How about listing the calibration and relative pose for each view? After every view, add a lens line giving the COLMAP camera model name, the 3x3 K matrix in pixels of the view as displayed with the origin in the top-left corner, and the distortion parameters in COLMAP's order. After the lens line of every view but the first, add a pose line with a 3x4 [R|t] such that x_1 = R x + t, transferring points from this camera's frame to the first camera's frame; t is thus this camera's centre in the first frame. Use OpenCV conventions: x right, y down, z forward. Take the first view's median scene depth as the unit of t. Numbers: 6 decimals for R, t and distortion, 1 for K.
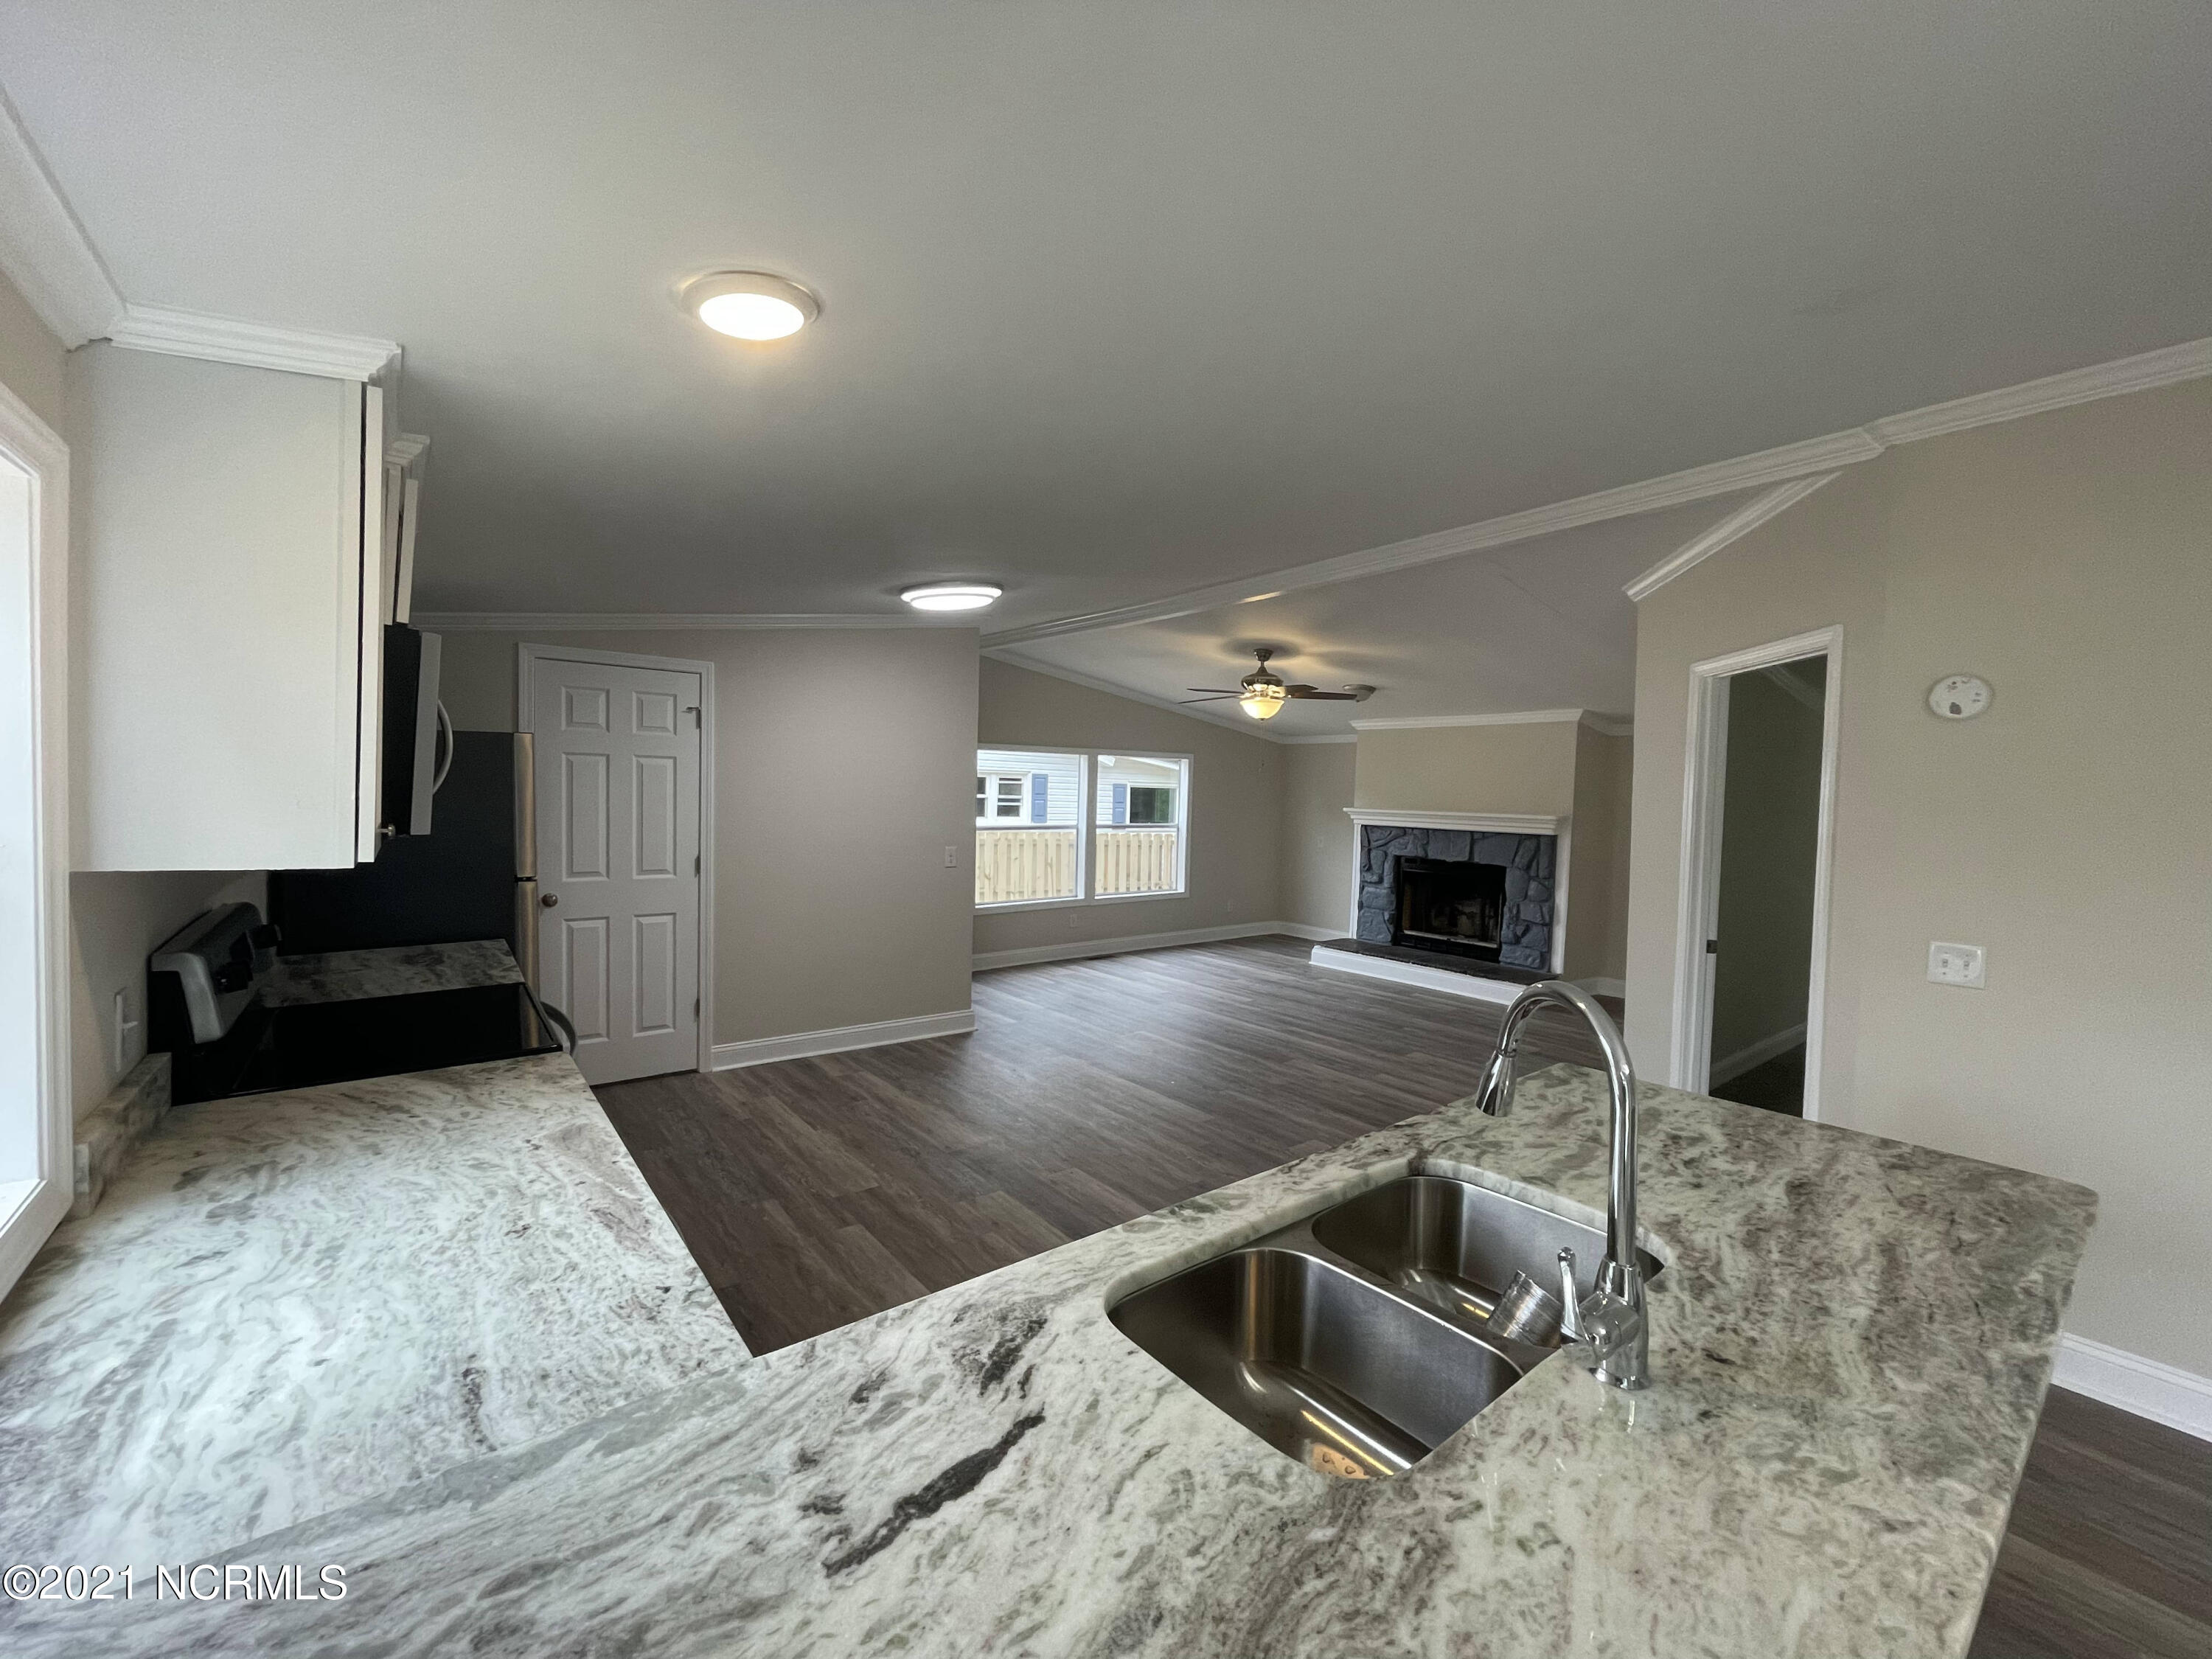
lens RADIAL K [[895.4, 0, 1106.9], [0, 895.4, 842.8], [0, 0, 1]] dist [-0.002002, -0.000032]
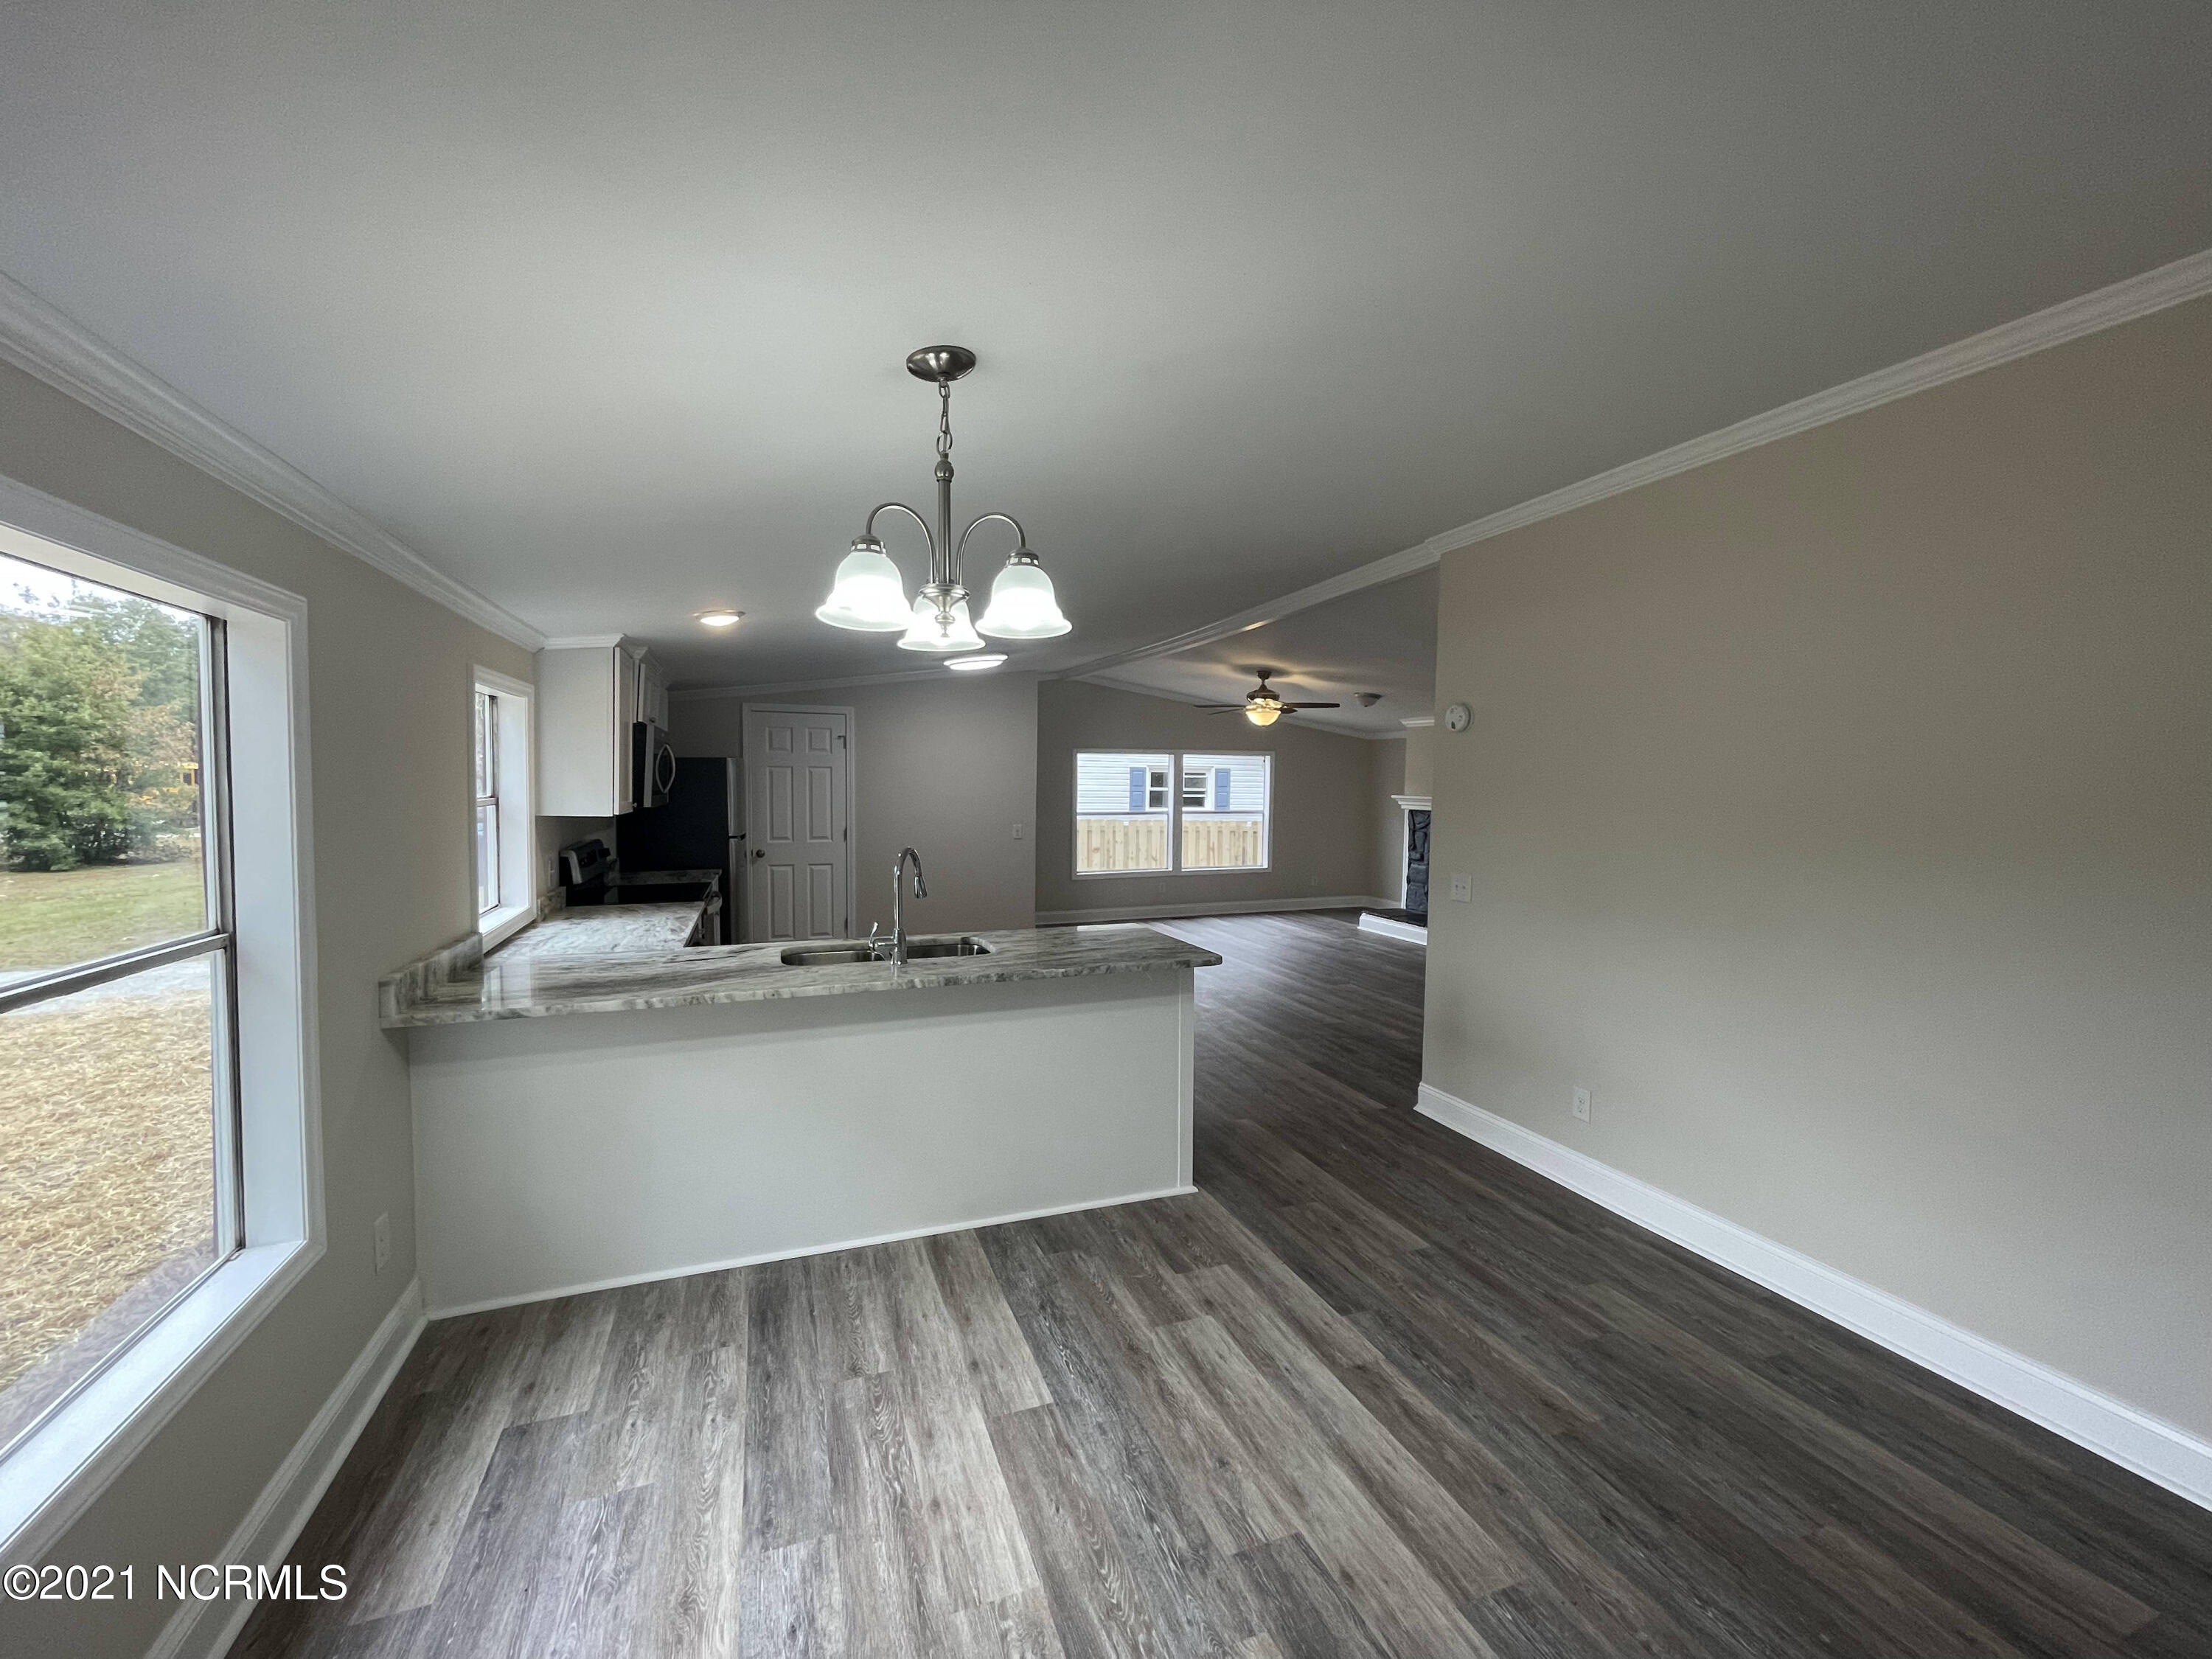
lens RADIAL K [[895.4, 0, 1106.9], [0, 895.4, 842.8], [0, 0, 1]] dist [-0.002002, -0.000032]
pose [[0.954570, 0.005352, -0.297940, 0.286241], [-0.003016, 0.999961, 0.008300, 0.015758], [0.297973, -0.007025, 0.954549, -0.237616]]
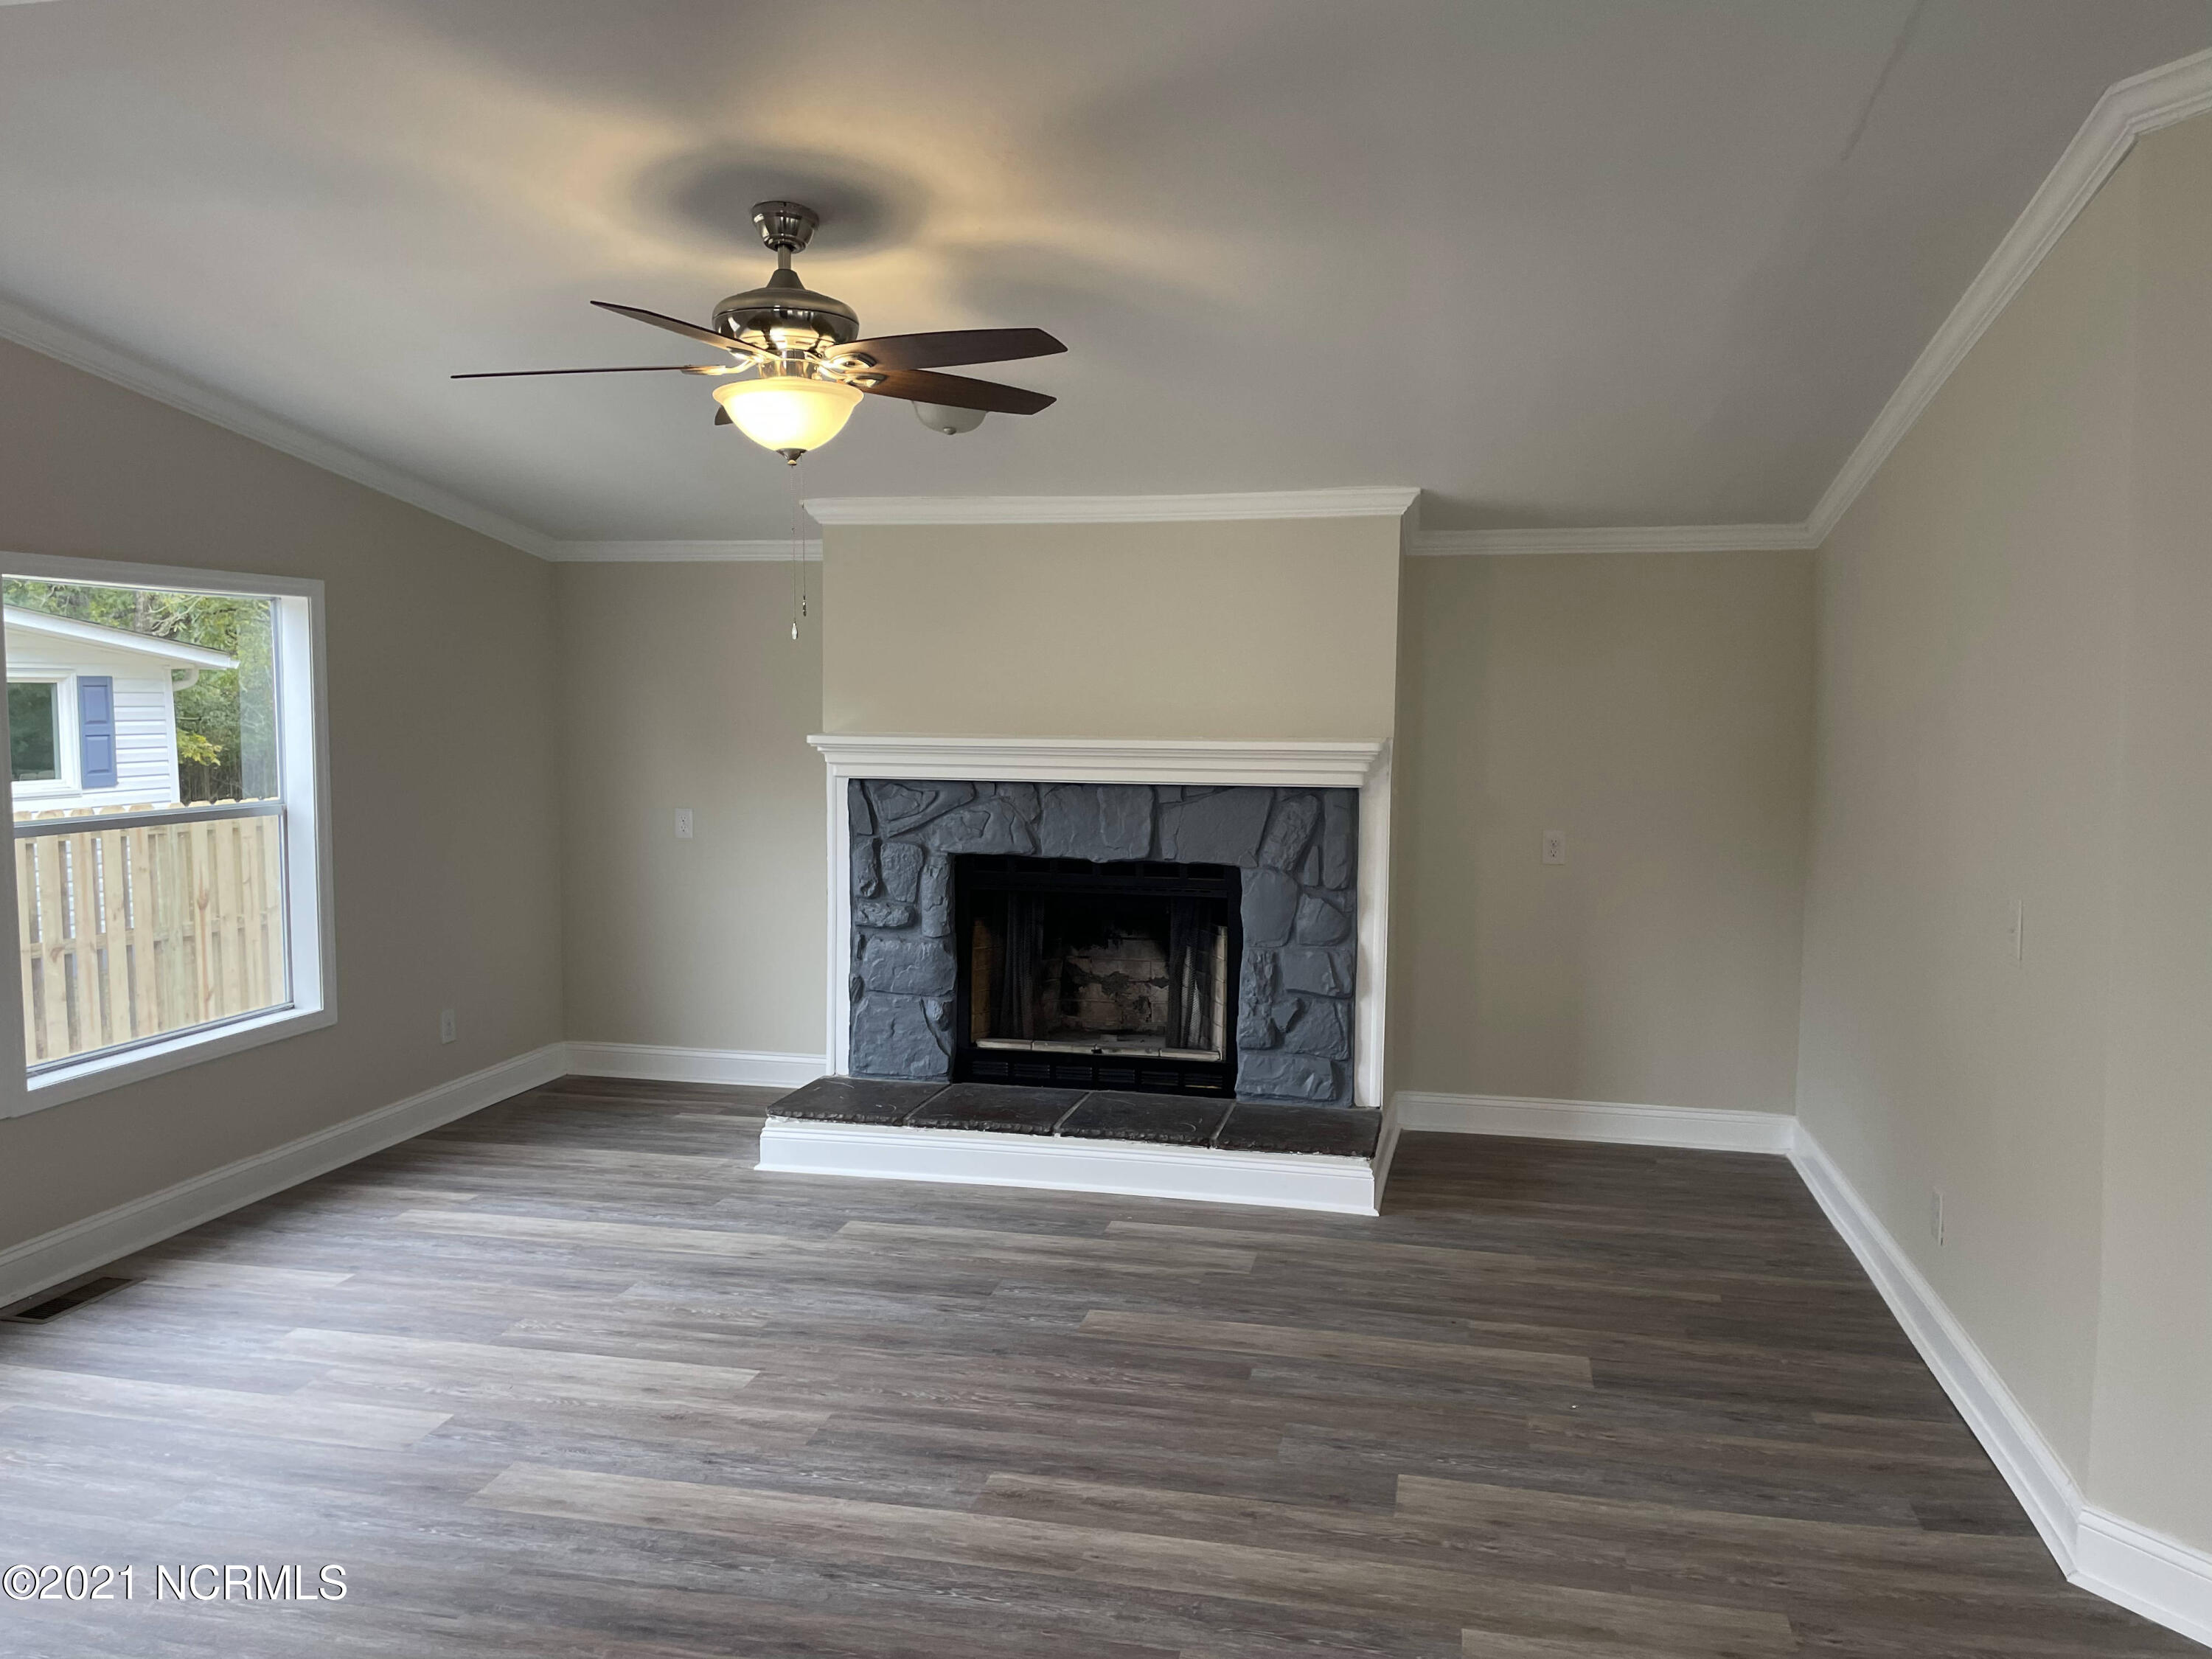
lens RADIAL K [[1663.7, 0, 1106.7], [0, 1663.7, 844.4], [0, 0, 1]] dist [0.103540, -0.134968]
pose [[0.777524, -0.078035, 0.623993, -0.083899], [0.051071, 0.996829, 0.061024, -0.033390], [-0.626776, -0.015580, 0.779044, 0.421250]]
